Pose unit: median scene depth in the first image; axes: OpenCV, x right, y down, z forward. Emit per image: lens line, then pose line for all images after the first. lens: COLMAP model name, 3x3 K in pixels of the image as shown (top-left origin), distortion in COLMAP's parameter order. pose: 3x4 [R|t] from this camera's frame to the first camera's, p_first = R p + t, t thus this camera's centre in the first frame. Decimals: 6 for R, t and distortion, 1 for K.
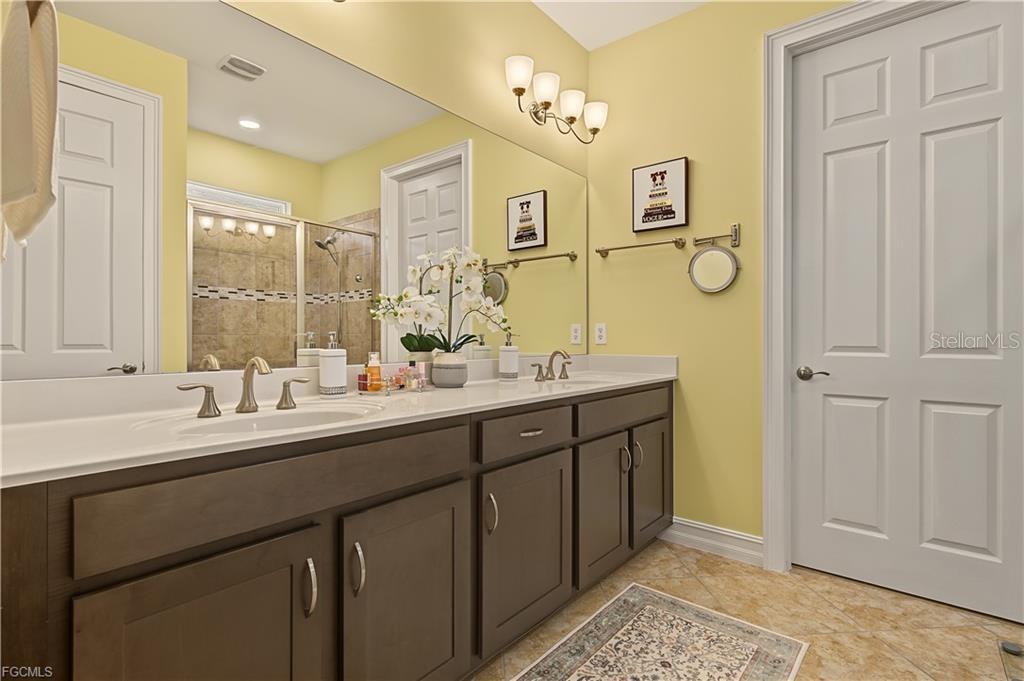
lens RADIAL K [[491.0, 0, 514.0], [0, 491.0, 339.9], [0, 0, 1]] dist [-0.027793, 0.000064]
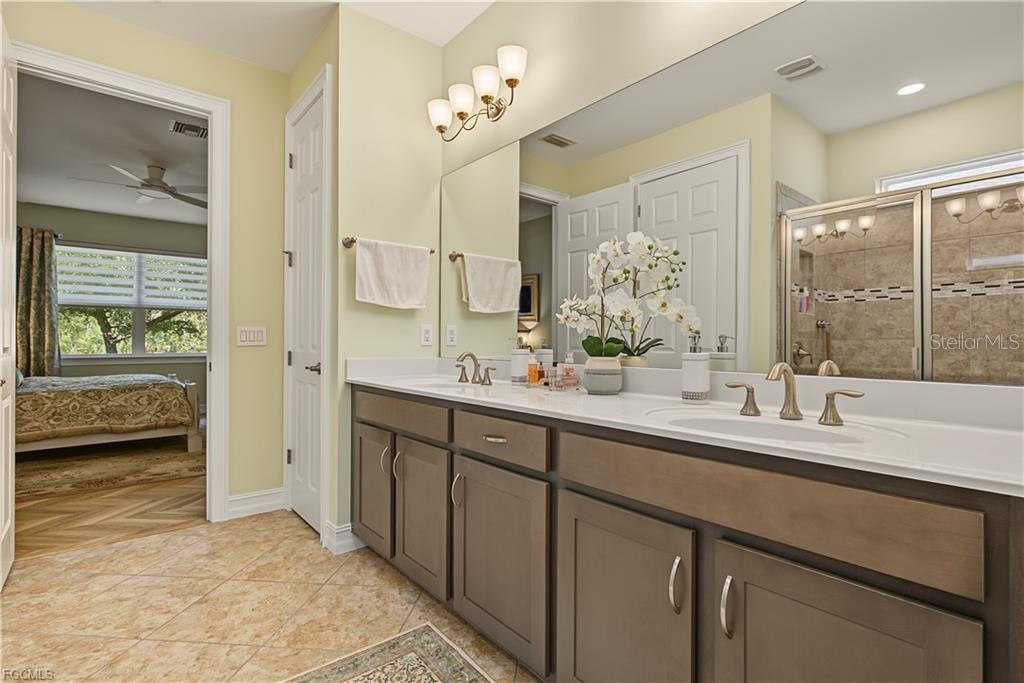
lens RADIAL K [[491.0, 0, 514.0], [0, 491.0, 340.9], [0, 0, 1]] dist [-0.027793, 0.000064]
pose [[-0.168833, -0.006009, -0.985626, 0.564996], [-0.008251, 0.999955, -0.004683, 0.000469], [0.985610, 0.007342, -0.168875, 0.682604]]
